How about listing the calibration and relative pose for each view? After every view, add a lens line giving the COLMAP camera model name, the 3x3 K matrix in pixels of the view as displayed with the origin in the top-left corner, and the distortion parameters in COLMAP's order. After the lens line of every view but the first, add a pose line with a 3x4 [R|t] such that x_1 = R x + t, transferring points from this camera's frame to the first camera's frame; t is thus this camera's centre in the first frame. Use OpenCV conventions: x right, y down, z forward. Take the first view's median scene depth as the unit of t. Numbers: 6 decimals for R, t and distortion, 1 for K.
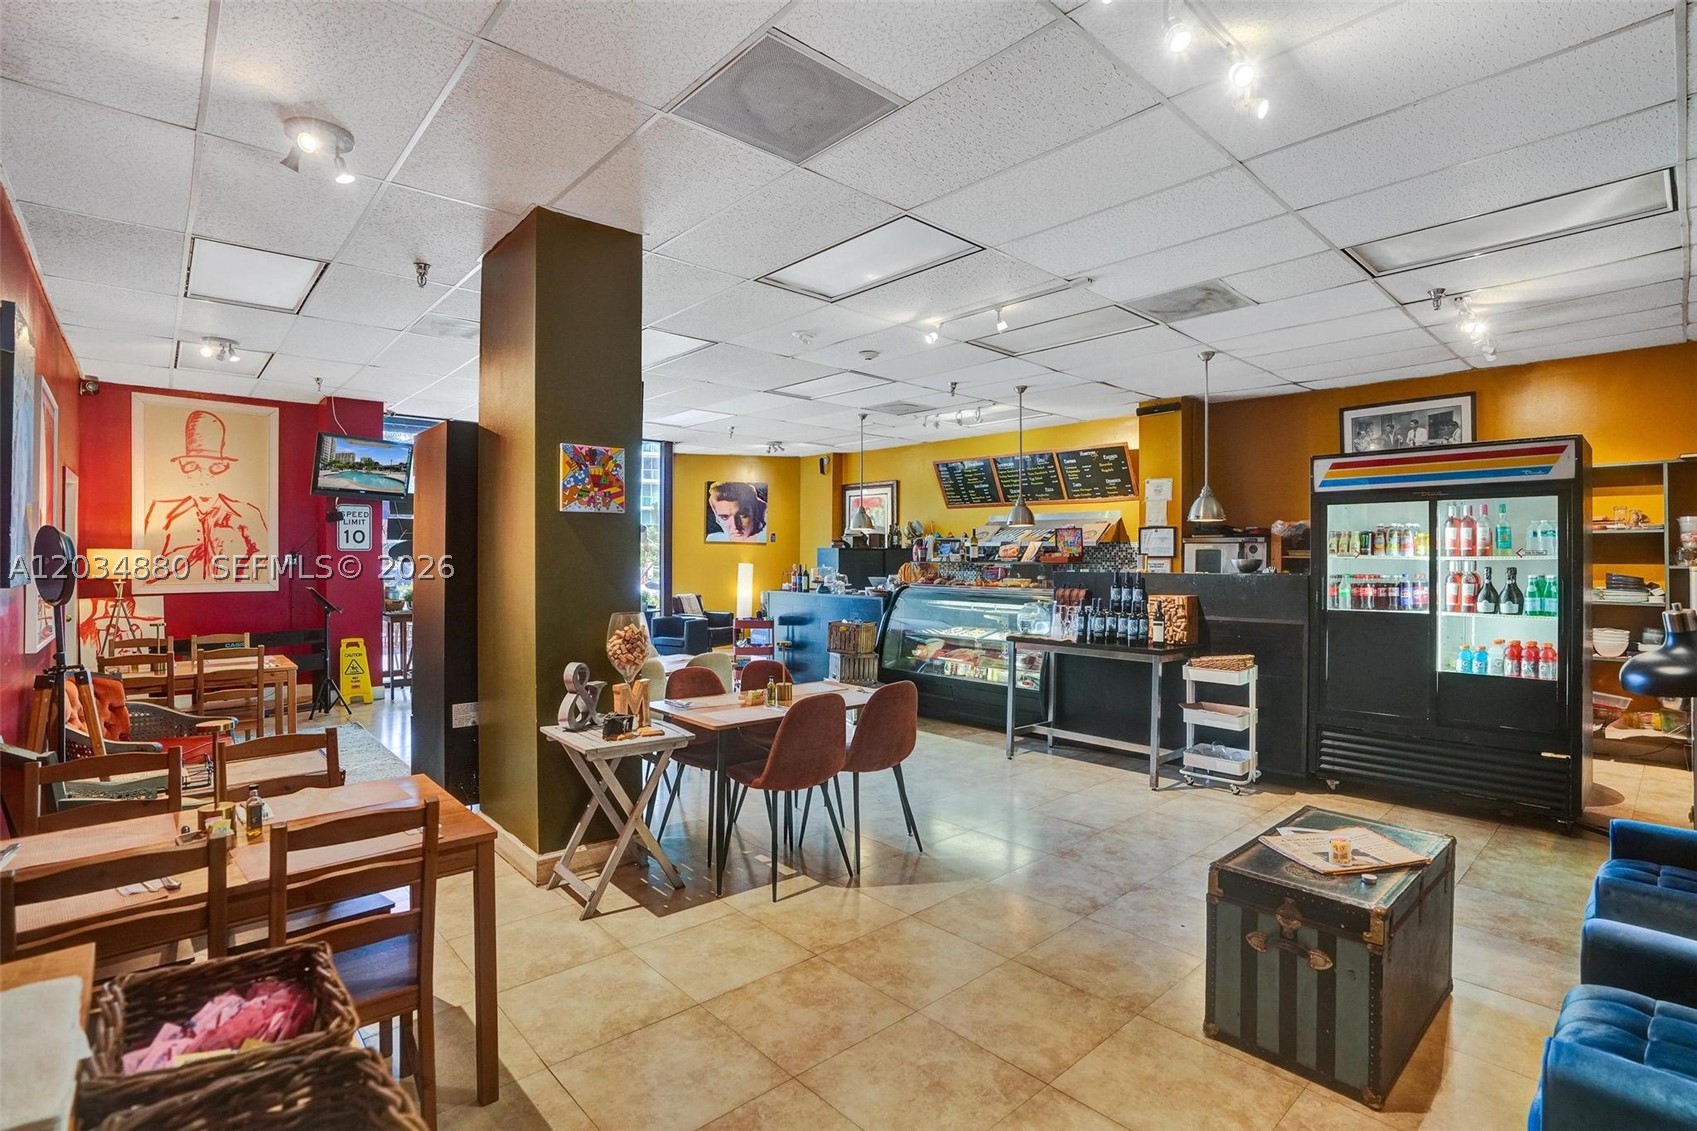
lens RADIAL K [[799.2, 0, 850.5], [0, 799.2, 558.0], [0, 0, 1]] dist [-0.041403, 0.000605]
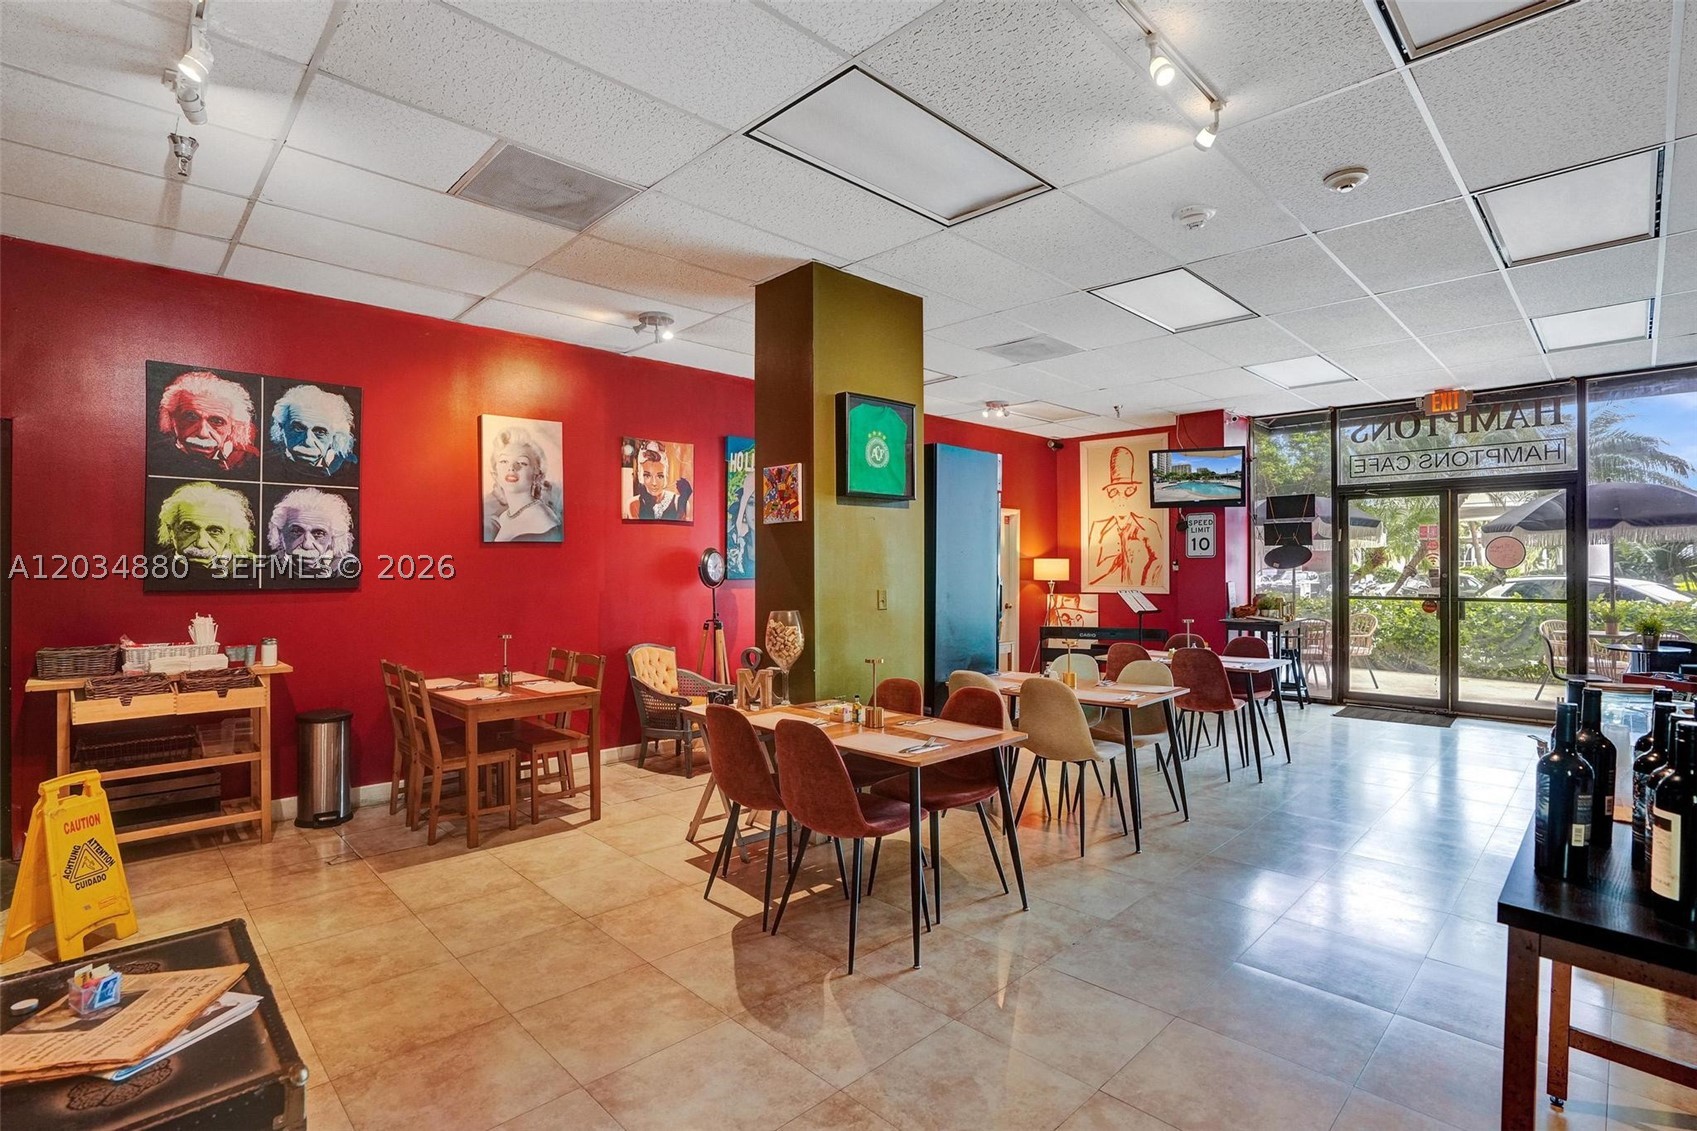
lens RADIAL K [[799.2, 0, 851.5], [0, 799.2, 566.3], [0, 0, 1]] dist [-0.041403, 0.000605]
pose [[0.037826, -0.001850, -0.999283, 0.420036], [-0.000143, 0.999998, -0.001857, 0.004438], [0.999284, 0.000213, 0.037825, 0.520348]]
